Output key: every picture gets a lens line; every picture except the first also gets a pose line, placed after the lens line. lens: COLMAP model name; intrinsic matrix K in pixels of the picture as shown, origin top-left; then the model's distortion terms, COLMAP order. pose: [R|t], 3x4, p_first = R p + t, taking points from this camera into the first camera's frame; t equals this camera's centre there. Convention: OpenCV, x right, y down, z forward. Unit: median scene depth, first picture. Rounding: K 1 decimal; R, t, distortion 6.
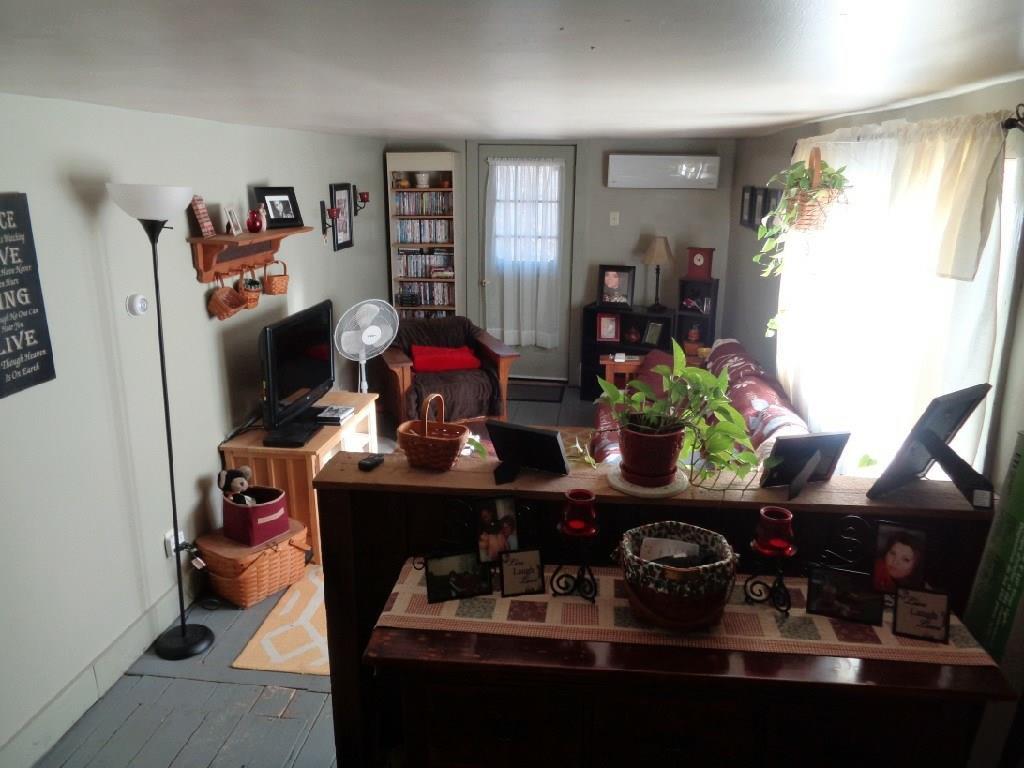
lens RADIAL K [[765.1, 0, 510.9], [0, 765.1, 377.5], [0, 0, 1]] dist [-0.000549, 0.000710]
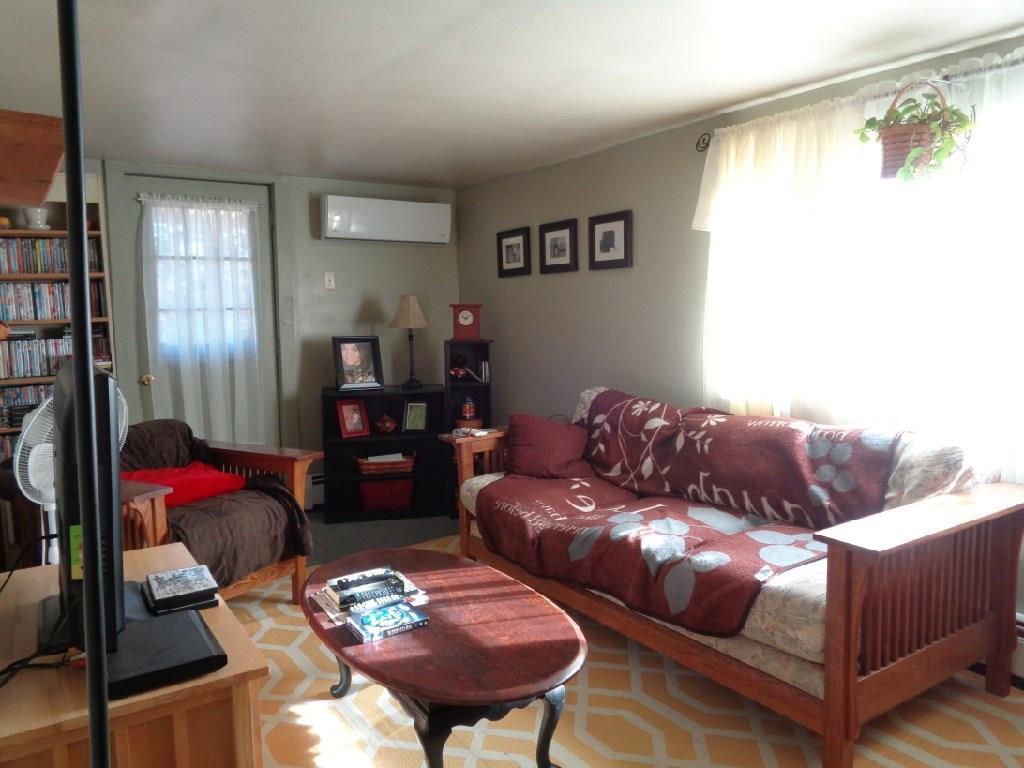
lens RADIAL K [[765.1, 0, 506.0], [0, 765.1, 382.3], [0, 0, 1]] dist [-0.000549, 0.000710]
pose [[0.769005, -0.081244, 0.634059, -0.238652], [0.191226, 0.975707, -0.106904, 0.009476], [-0.609970, 0.203458, 0.765860, 0.341637]]
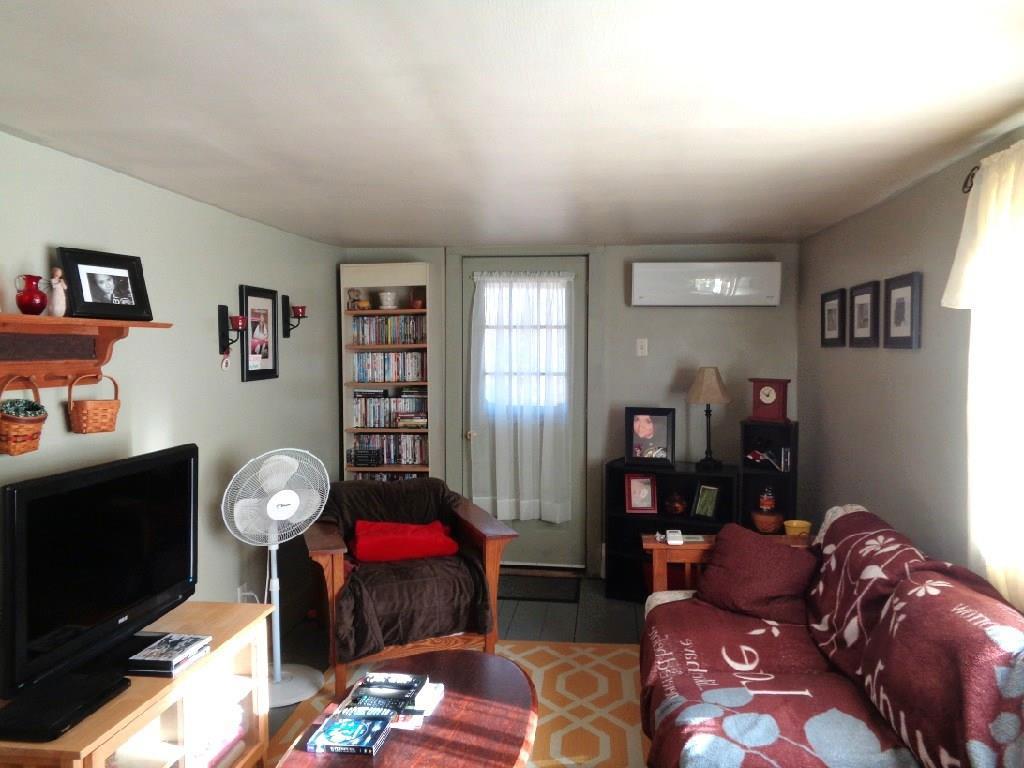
lens RADIAL K [[765.1, 0, 511.6], [0, 765.1, 376.8], [0, 0, 1]] dist [-0.000549, 0.000710]
pose [[0.999967, -0.008039, 0.000716, 0.006842], [0.007993, 0.974154, -0.225743, -0.011337], [0.001117, 0.225741, 0.974187, 0.290457]]
